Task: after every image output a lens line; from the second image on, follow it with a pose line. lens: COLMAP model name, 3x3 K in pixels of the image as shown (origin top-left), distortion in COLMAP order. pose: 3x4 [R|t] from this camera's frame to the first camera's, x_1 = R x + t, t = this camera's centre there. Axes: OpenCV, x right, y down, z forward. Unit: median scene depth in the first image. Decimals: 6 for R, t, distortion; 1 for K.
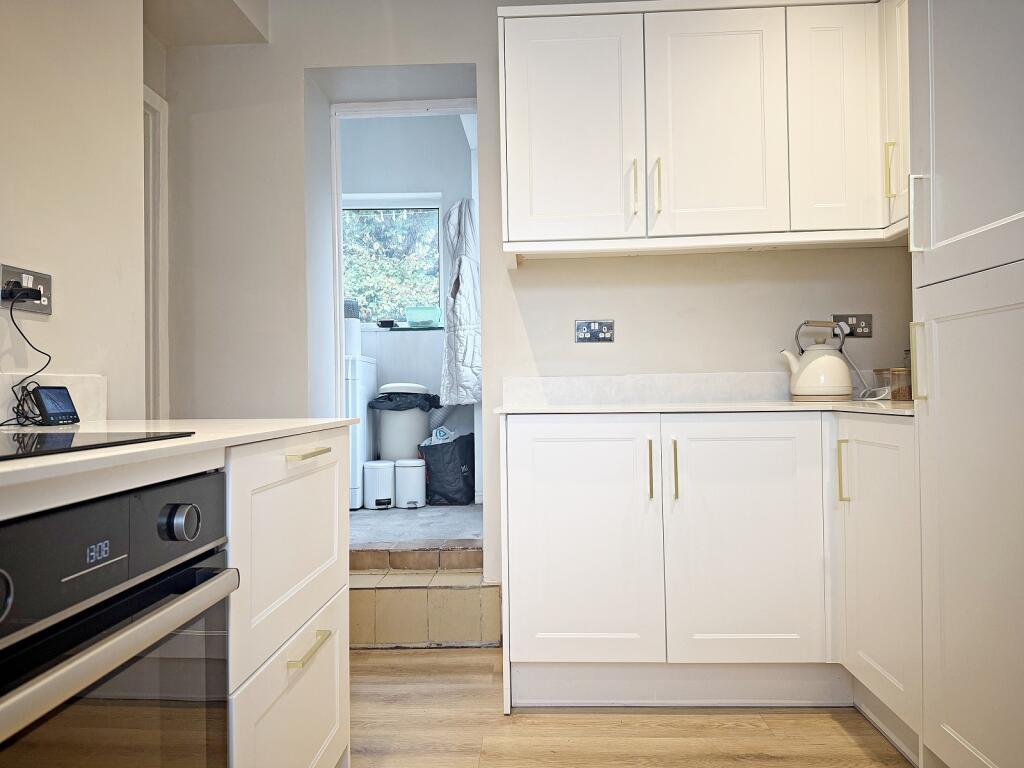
lens RADIAL K [[723.4, 0, 506.3], [0, 723.4, 388.7], [0, 0, 1]] dist [0.021028, 0.001042]
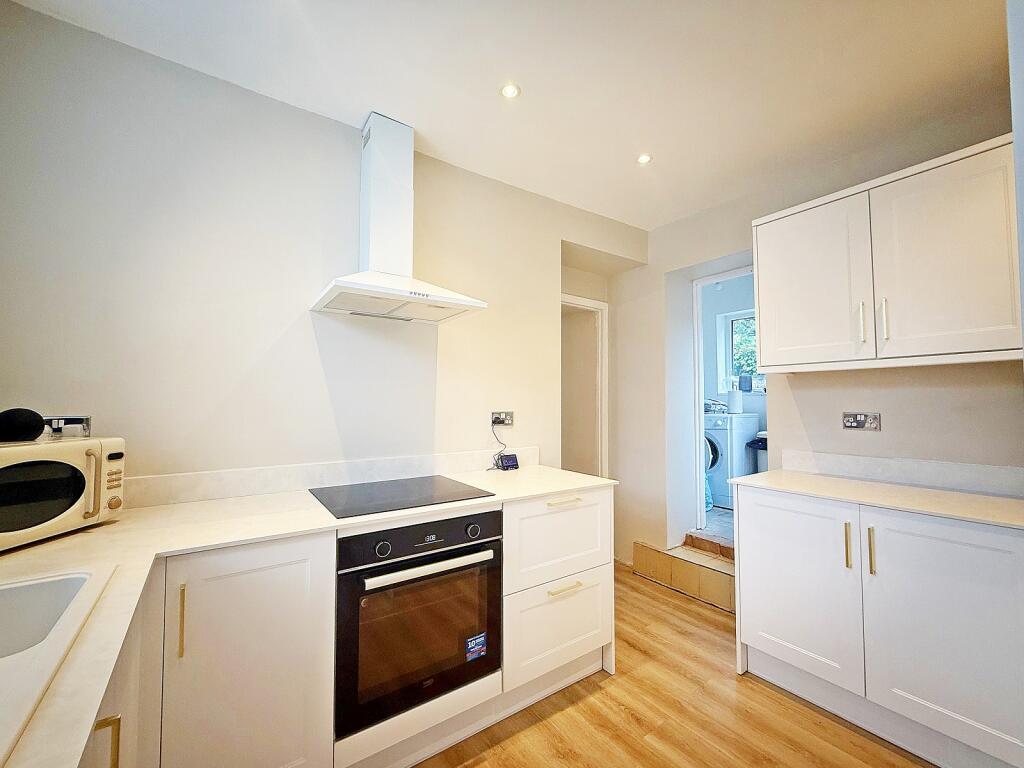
lens RADIAL K [[415.4, 0, 506.0], [0, 415.4, 385.1], [0, 0, 1]] dist [0.000070, 0.000237]
pose [[0.611944, -0.017641, -0.790704, 0.417790], [-0.007201, 0.999585, -0.027875, -0.153145], [0.790868, 0.022752, 0.611564, 0.029212]]
